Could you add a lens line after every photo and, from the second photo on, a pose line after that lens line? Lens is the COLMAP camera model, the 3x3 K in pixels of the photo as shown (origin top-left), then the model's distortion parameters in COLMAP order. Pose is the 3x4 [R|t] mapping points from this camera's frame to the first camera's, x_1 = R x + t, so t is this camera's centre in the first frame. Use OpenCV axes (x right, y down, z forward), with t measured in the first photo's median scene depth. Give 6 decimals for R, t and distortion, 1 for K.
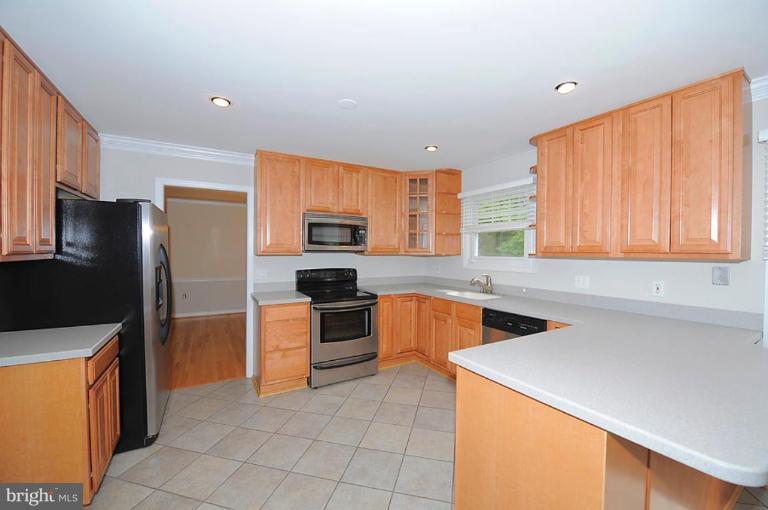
lens RADIAL K [[306.1, 0, 386.3], [0, 306.1, 255.5], [0, 0, 1]] dist [-0.023048, -0.000031]
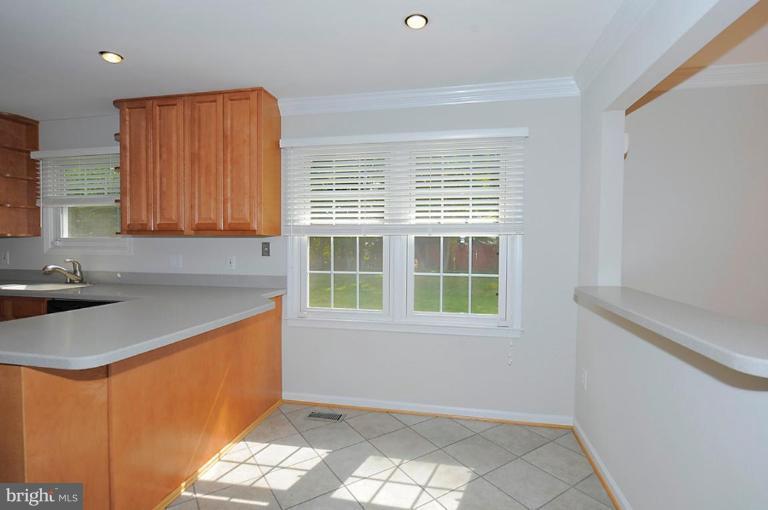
lens RADIAL K [[373.2, 0, 385.4], [0, 373.2, 245.6], [0, 0, 1]] dist [-0.018193, -0.000270]
pose [[0.665758, -0.029591, 0.745581, 0.171734], [0.013818, 0.999531, 0.027332, 0.011876], [-0.746040, -0.007894, 0.665854, -0.262598]]
